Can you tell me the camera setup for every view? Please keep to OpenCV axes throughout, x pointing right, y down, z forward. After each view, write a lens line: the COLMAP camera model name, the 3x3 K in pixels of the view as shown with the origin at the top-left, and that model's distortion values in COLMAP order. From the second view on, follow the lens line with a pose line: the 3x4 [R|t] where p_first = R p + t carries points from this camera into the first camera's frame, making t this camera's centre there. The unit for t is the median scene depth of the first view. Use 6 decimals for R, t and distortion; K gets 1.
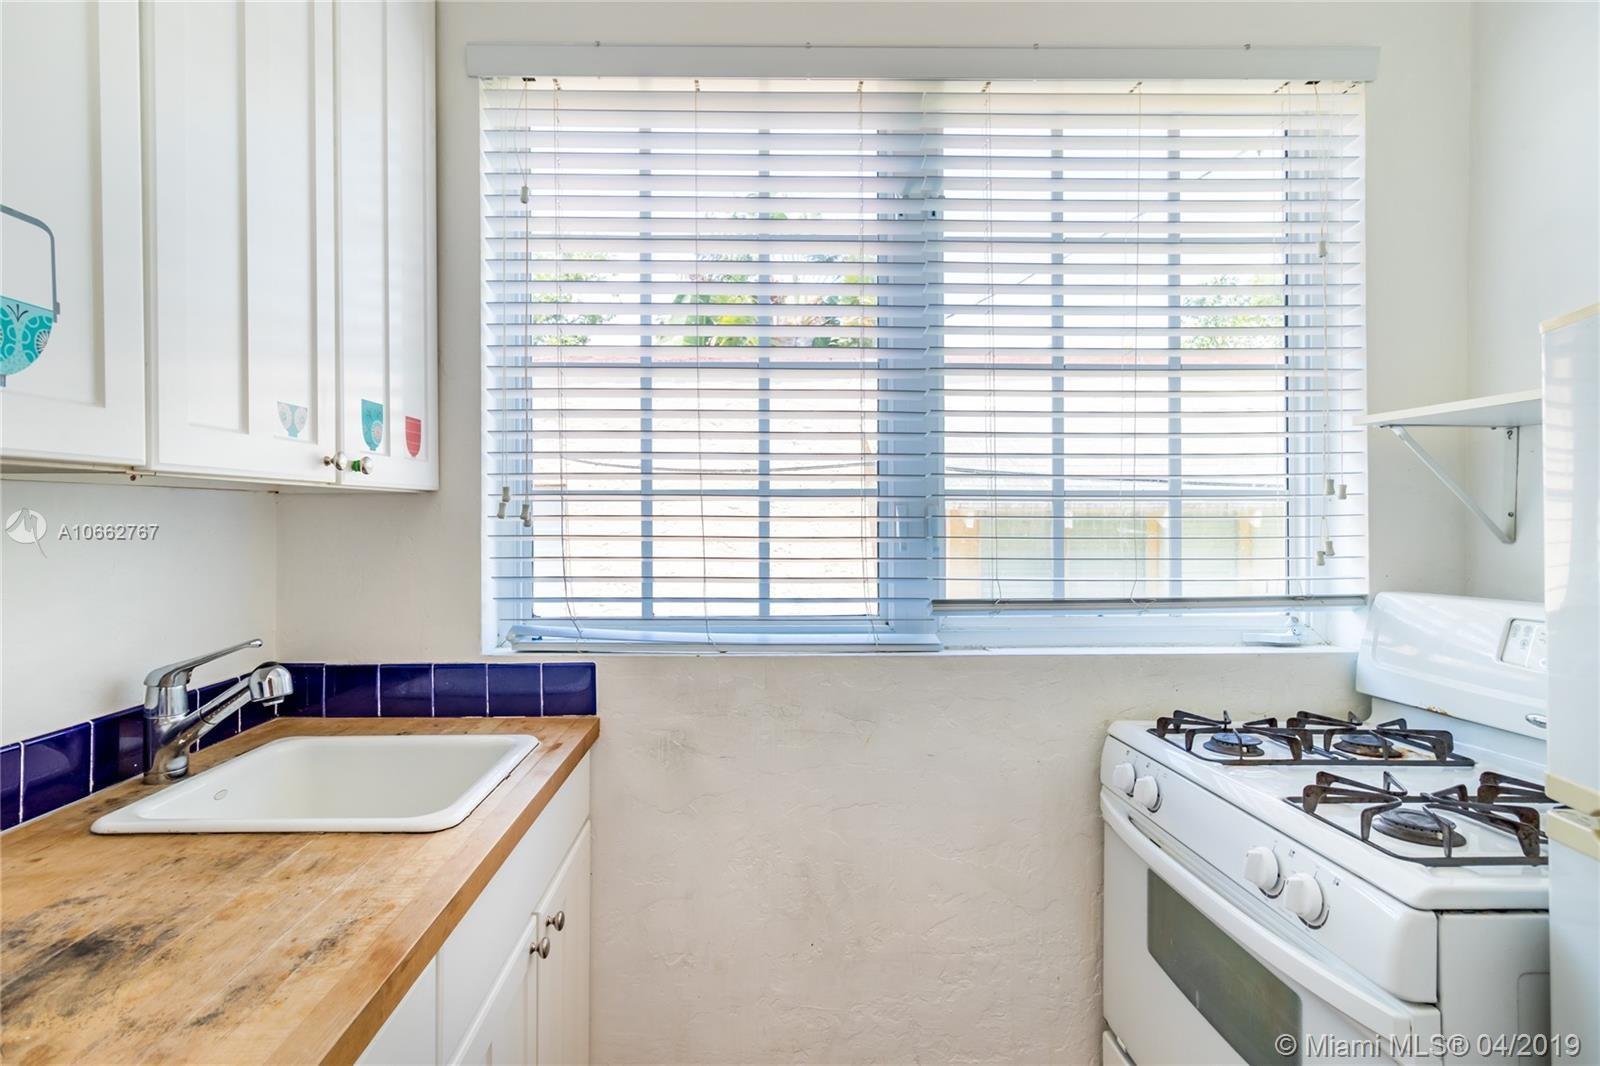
lens RADIAL K [[789.1, 0, 794.7], [0, 789.1, 514.0], [0, 0, 1]] dist [0.004137, -0.000306]
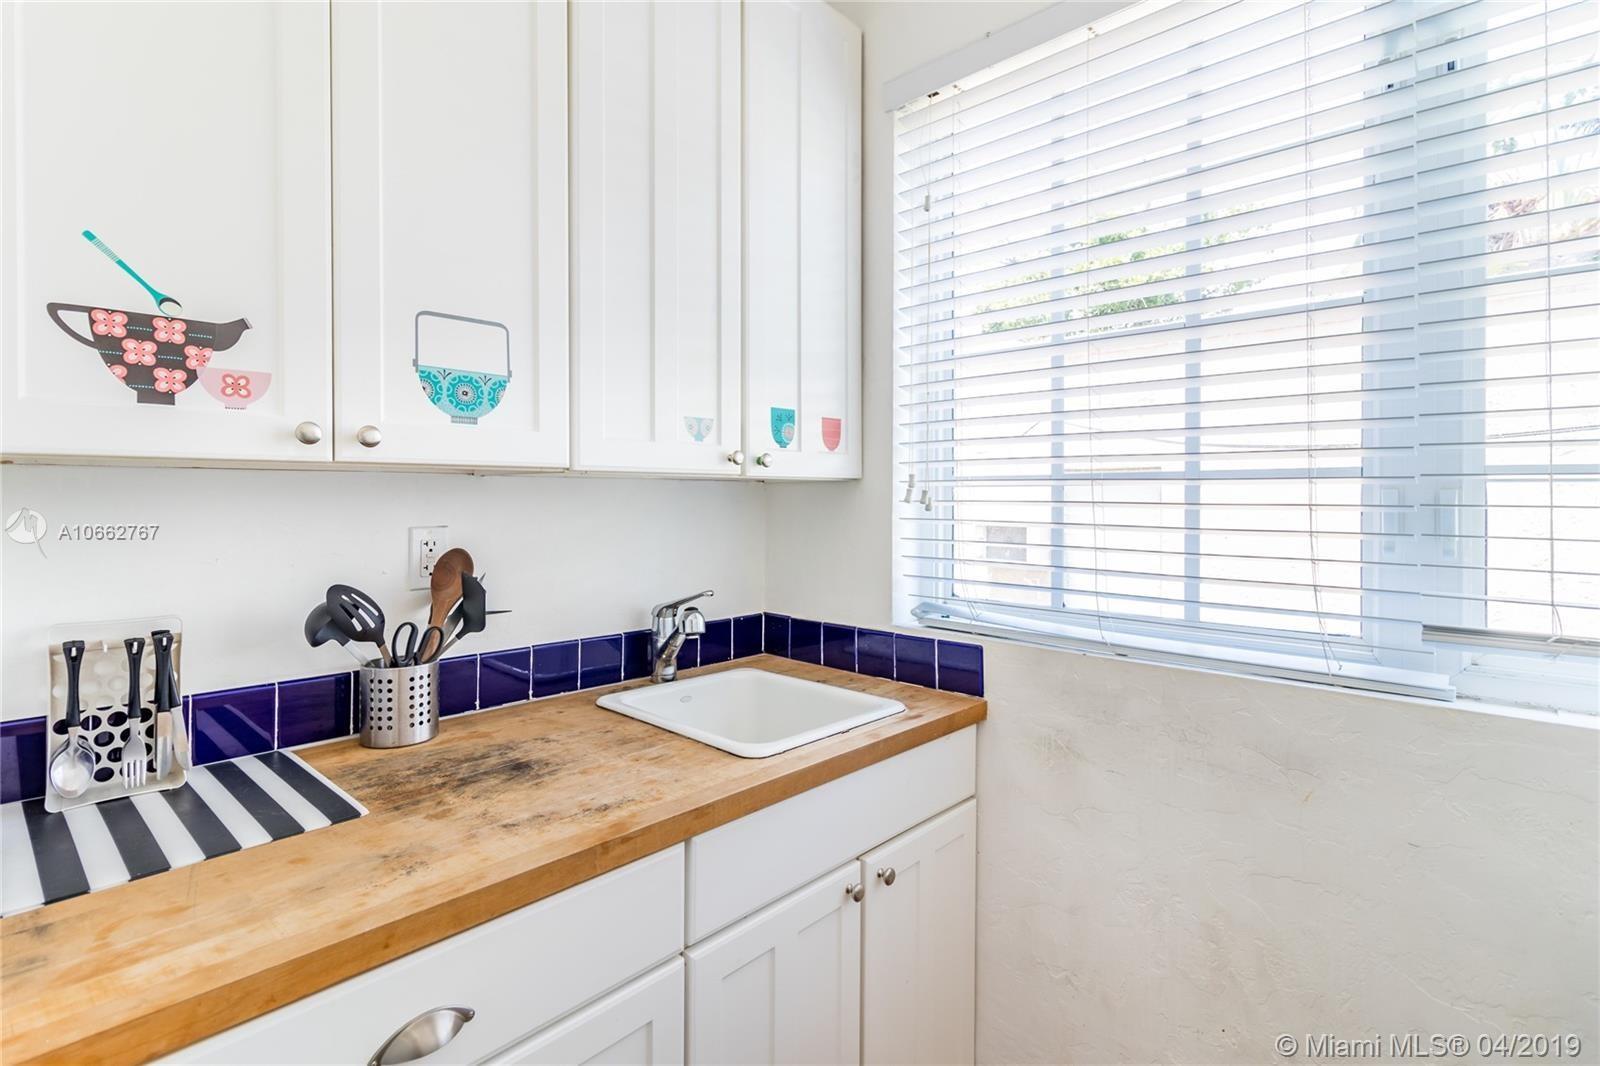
lens RADIAL K [[773.7, 0, 800.7], [0, 773.7, 498.1], [0, 0, 1]] dist [0.000581, 0.000840]
pose [[0.703771, 0.003549, -0.710418, 0.328079], [-0.002897, 0.999994, 0.002126, -0.003468], [0.710421, 0.000562, 0.703777, 0.152116]]
